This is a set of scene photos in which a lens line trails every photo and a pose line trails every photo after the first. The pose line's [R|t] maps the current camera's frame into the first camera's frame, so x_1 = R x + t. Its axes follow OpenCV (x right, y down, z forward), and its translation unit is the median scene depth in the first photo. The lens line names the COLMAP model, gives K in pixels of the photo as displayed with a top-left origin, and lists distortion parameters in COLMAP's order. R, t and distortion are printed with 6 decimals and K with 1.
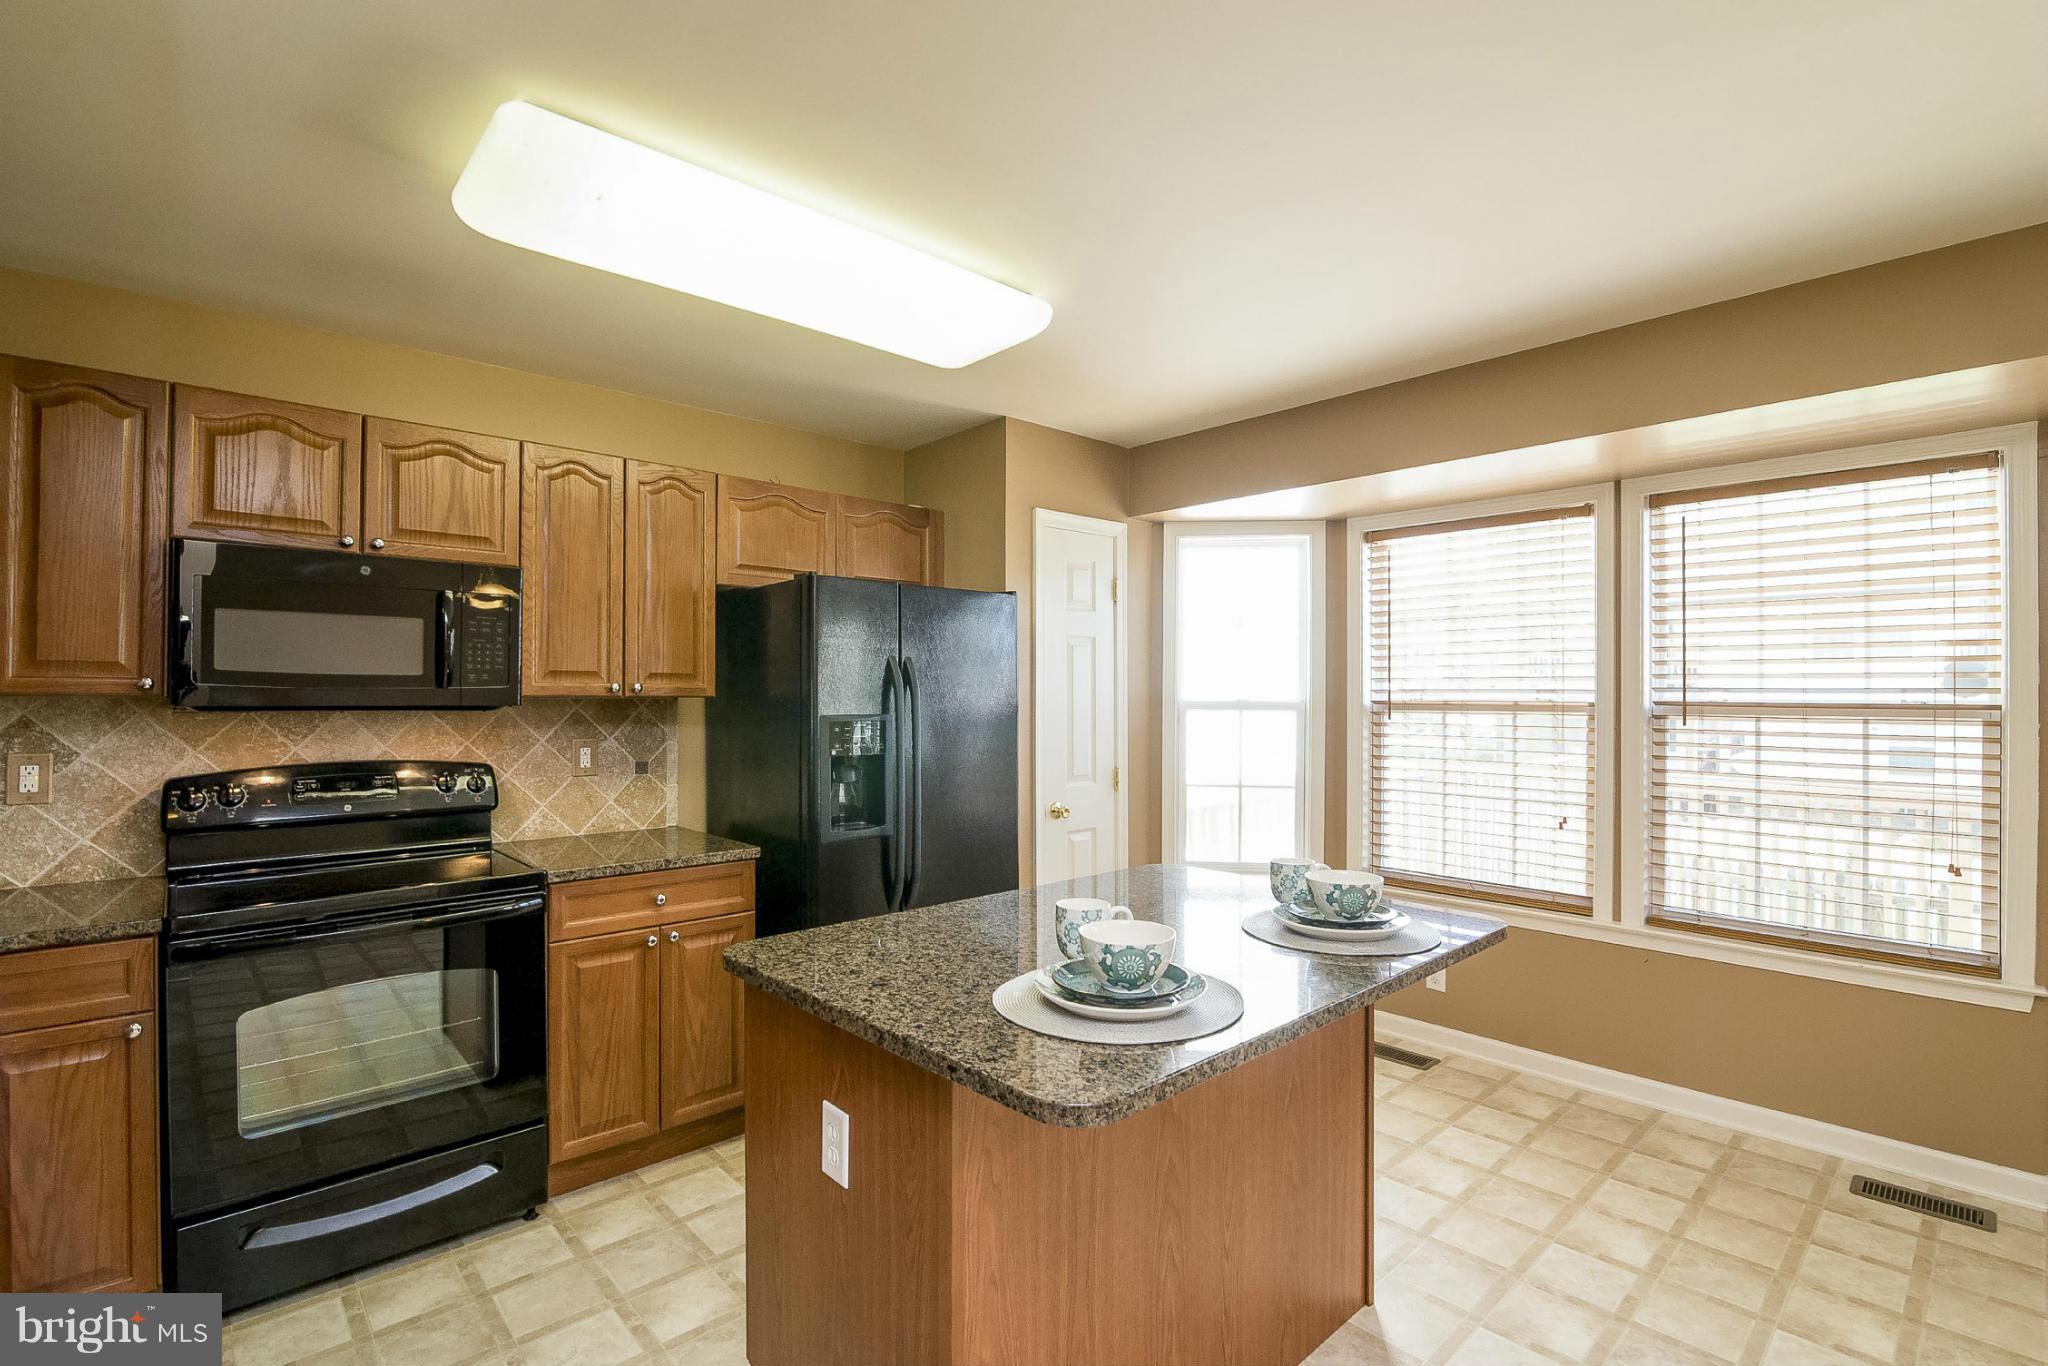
lens RADIAL K [[939.7, 0, 1032.1], [0, 939.7, 700.2], [0, 0, 1]] dist [-0.015325, -0.000515]
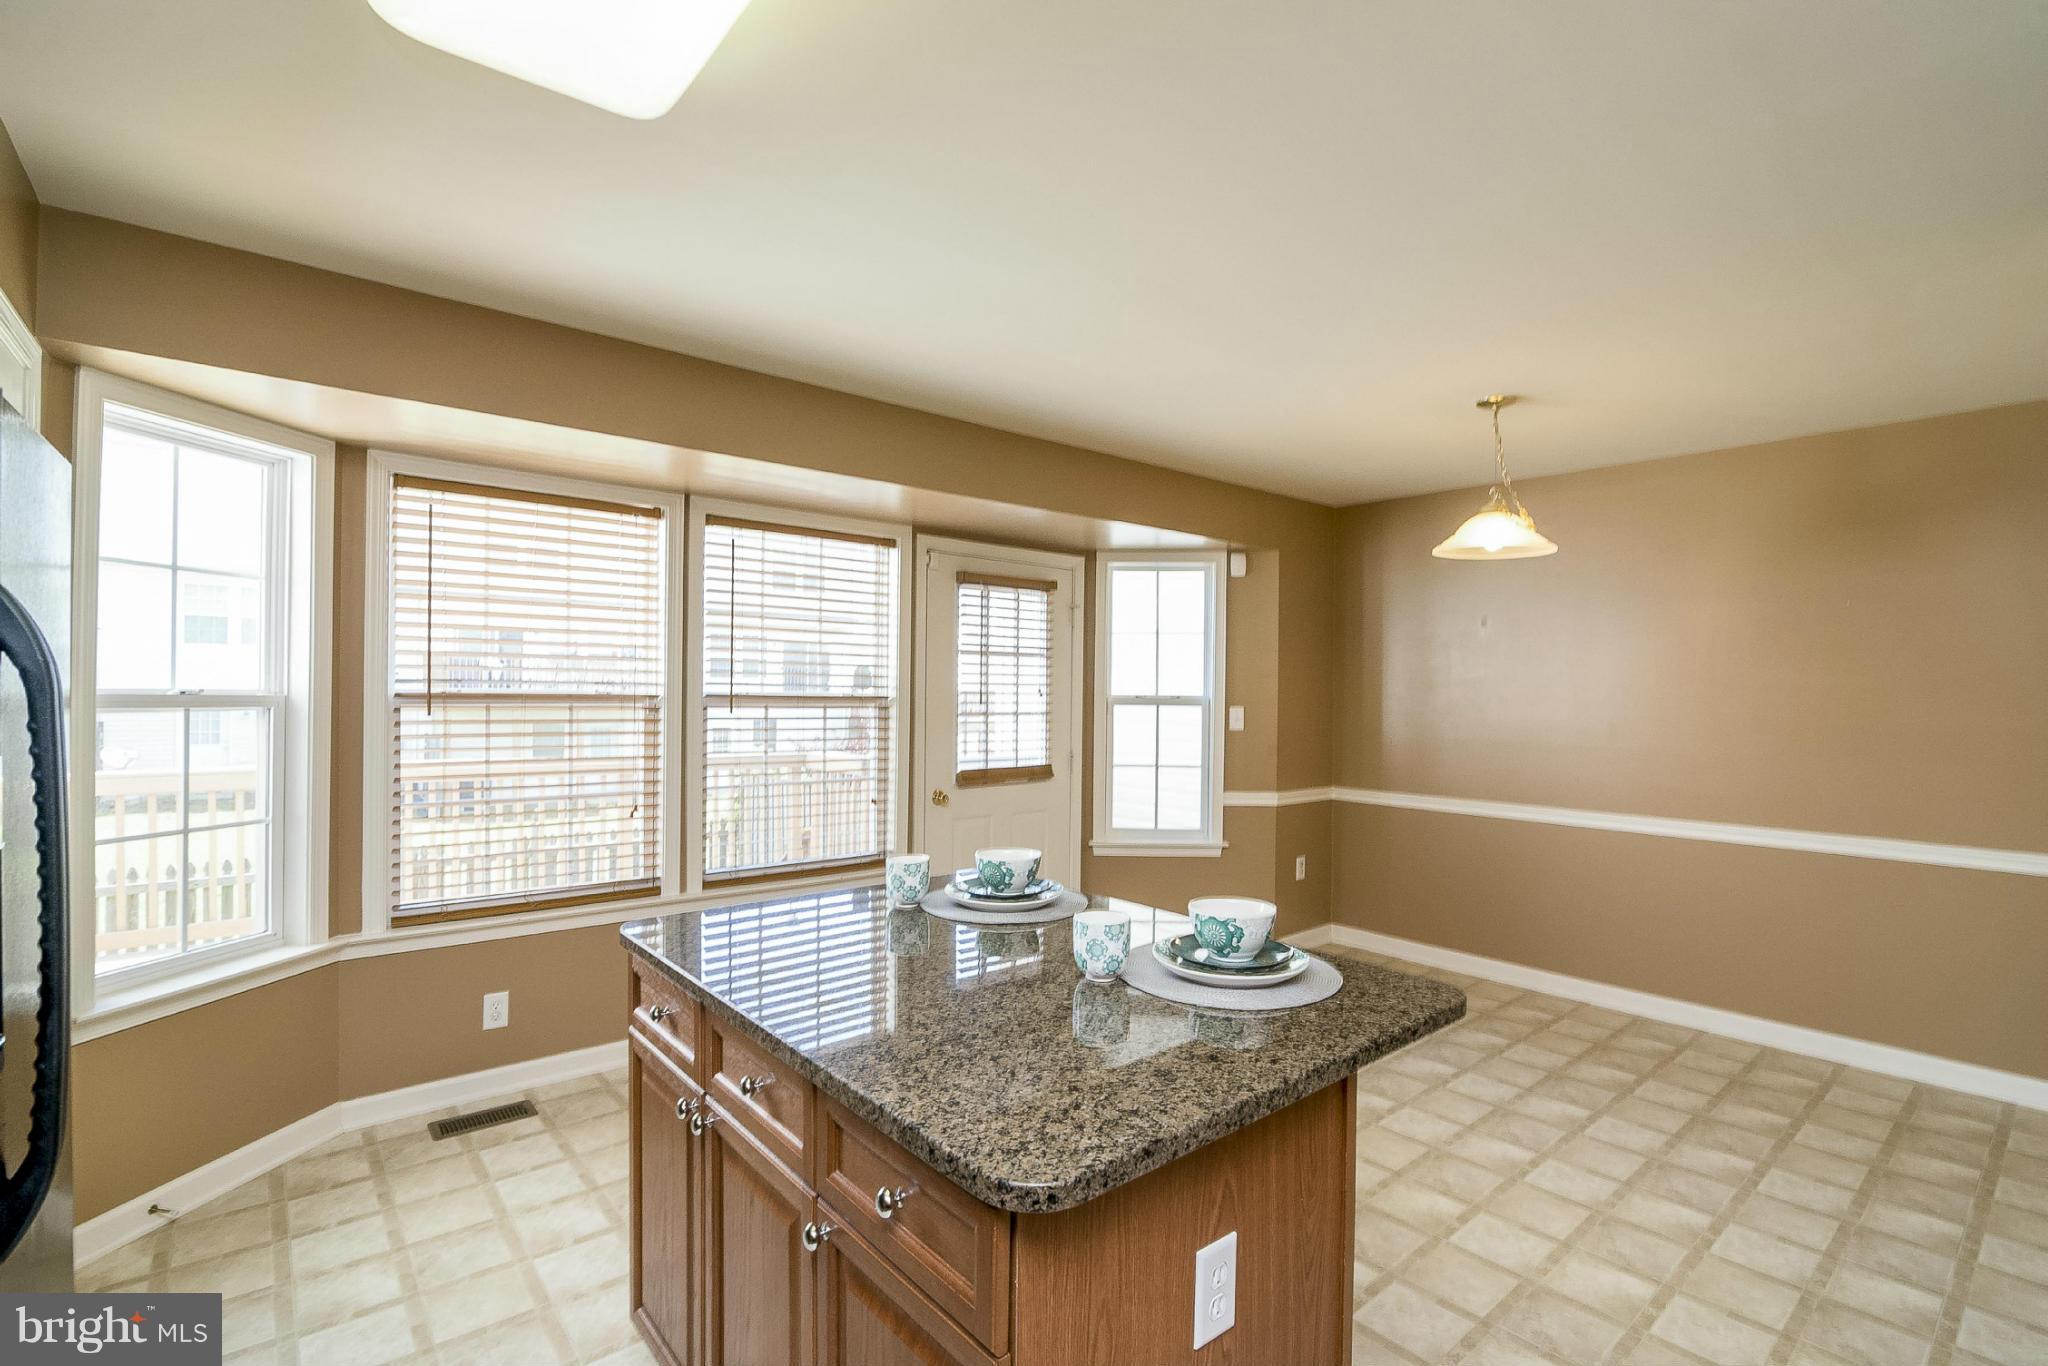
lens RADIAL K [[945.5, 0, 1041.7], [0, 945.5, 686.1], [0, 0, 1]] dist [-0.002408, -0.000652]
pose [[0.038436, 0.003327, 0.999256, -0.499788], [-0.002252, 0.999992, -0.003243, -0.005878], [-0.999259, -0.002126, 0.038443, 0.570872]]
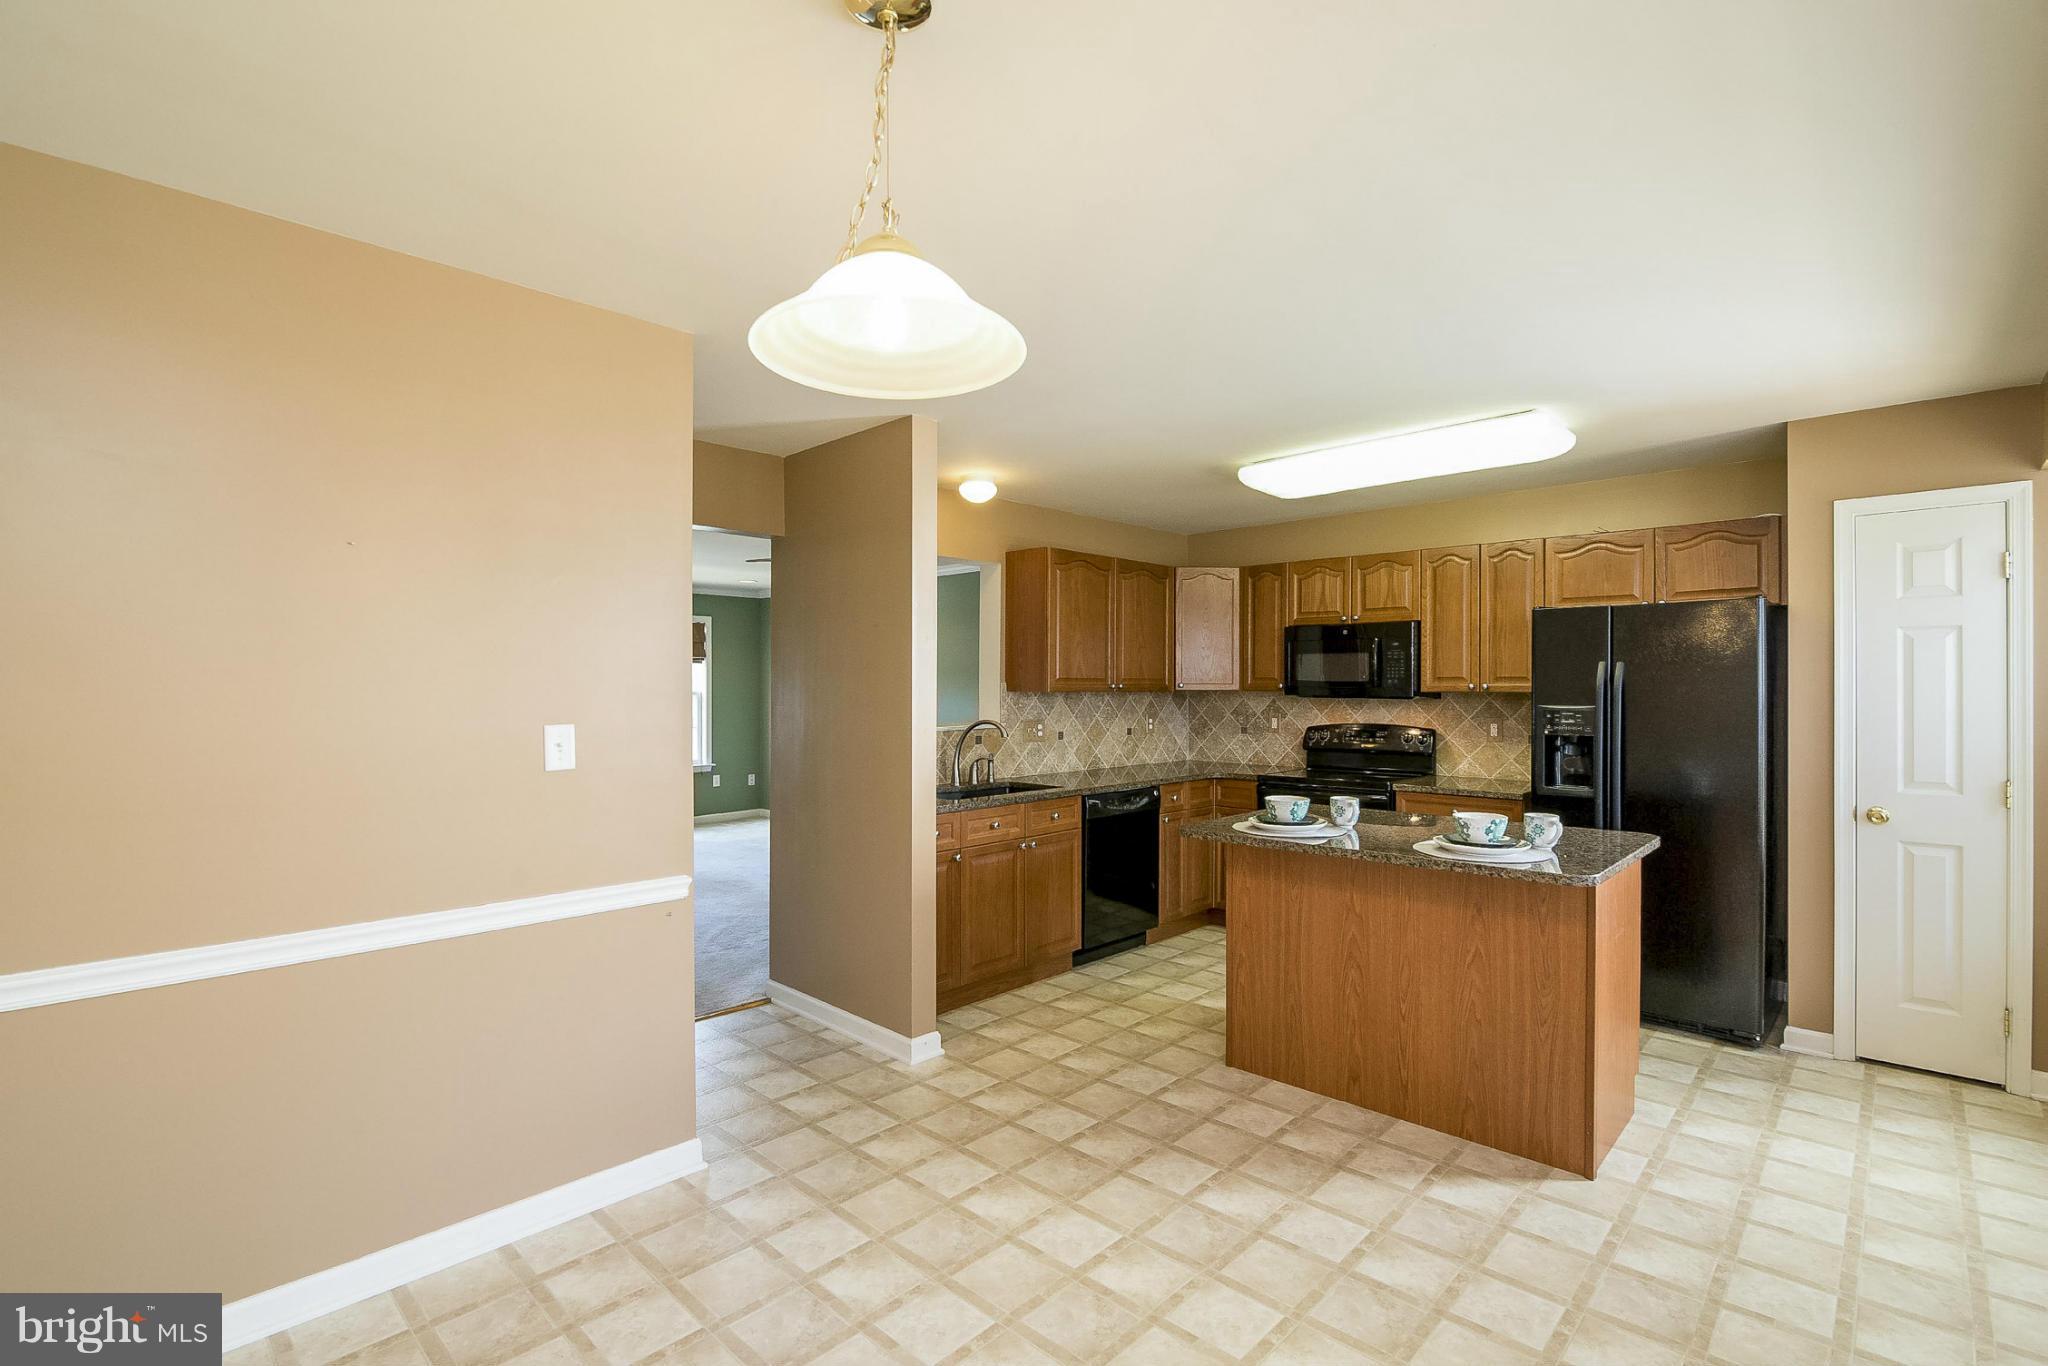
lens RADIAL K [[945.5, 0, 1041.7], [0, 945.5, 686.1], [0, 0, 1]] dist [-0.002408, -0.000652]
pose [[0.071114, -0.003098, -0.997463, 1.120501], [-0.006312, 0.999974, -0.003556, -0.003155], [0.997448, 0.006549, 0.071092, 0.123366]]
